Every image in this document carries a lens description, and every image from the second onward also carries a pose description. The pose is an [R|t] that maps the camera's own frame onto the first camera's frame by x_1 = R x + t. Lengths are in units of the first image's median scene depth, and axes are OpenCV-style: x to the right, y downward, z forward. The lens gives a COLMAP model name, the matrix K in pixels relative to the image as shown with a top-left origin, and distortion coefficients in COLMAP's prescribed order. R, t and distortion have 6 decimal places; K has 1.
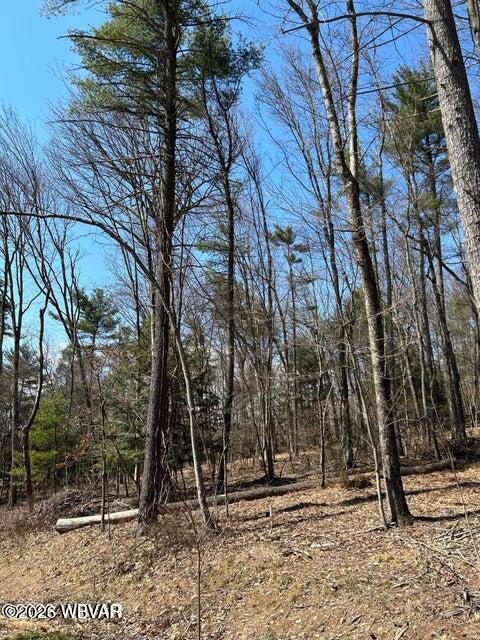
lens RADIAL K [[480.2, 0, 240.0], [0, 480.2, 320.0], [0, 0, 1]] dist [0.045163, -0.048797]
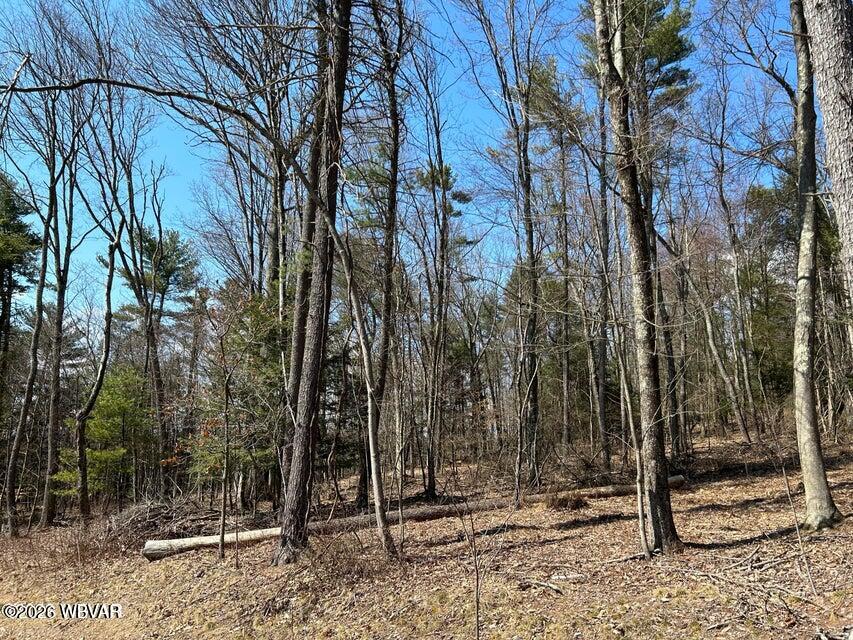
lens RADIAL K [[640.8, 0, 426.8], [0, 640.8, 324.1], [0, 0, 1]] dist [0.053133, -0.055581]
pose [[0.990485, 0.064949, 0.121328, -0.112152], [-0.070134, 0.996776, 0.038962, 0.037311], [-0.118407, -0.047101, 0.991847, 0.044913]]
